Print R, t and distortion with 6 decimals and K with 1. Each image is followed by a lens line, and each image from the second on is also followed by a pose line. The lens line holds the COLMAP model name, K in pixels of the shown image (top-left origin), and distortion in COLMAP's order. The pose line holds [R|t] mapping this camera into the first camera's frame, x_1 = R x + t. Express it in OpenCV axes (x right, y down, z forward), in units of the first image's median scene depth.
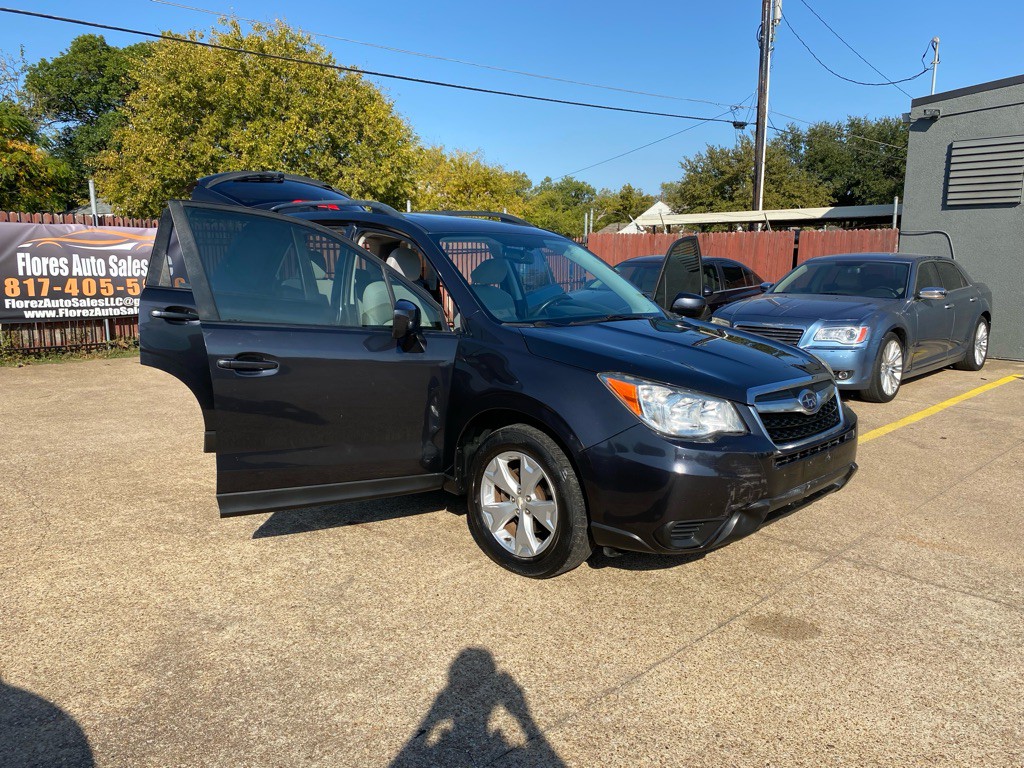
lens RADIAL K [[774.2, 0, 516.4], [0, 774.2, 391.1], [0, 0, 1]] dist [0.015996, -0.010964]
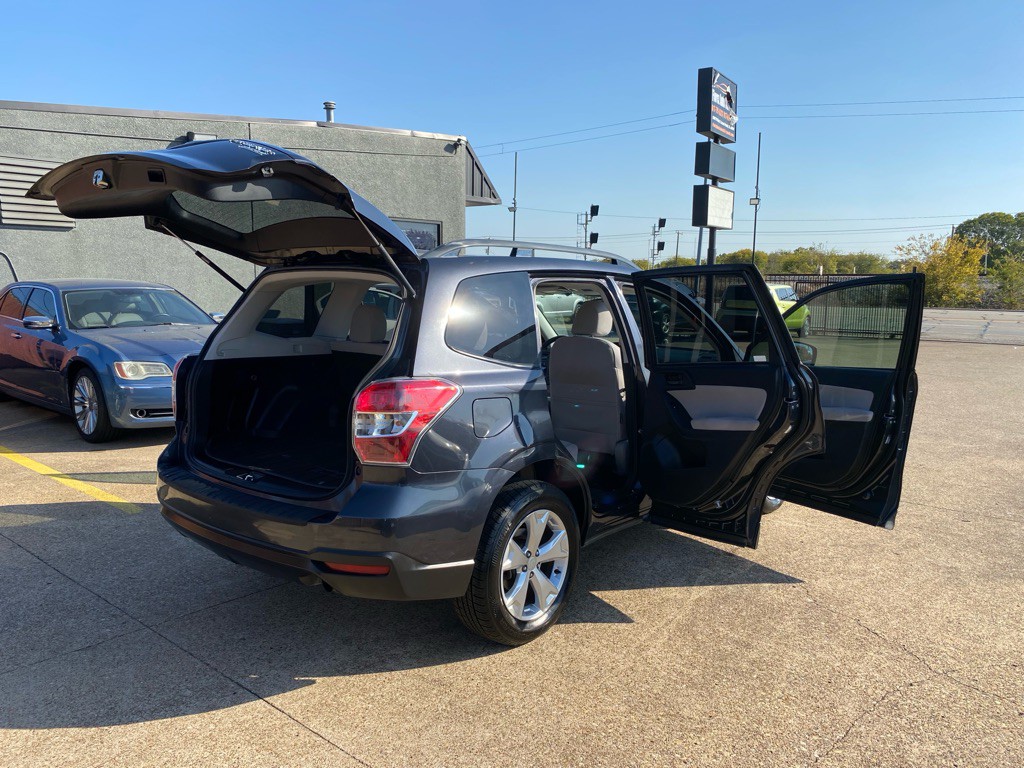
lens RADIAL K [[774.2, 0, 538.3], [0, 774.2, 374.8], [0, 0, 1]] dist [0.015996, -0.010964]
pose [[-0.082903, -0.132806, 0.987669, -0.535105], [0.156391, 0.977067, 0.144508, -0.119209], [-0.984210, 0.166443, -0.060232, 0.561422]]
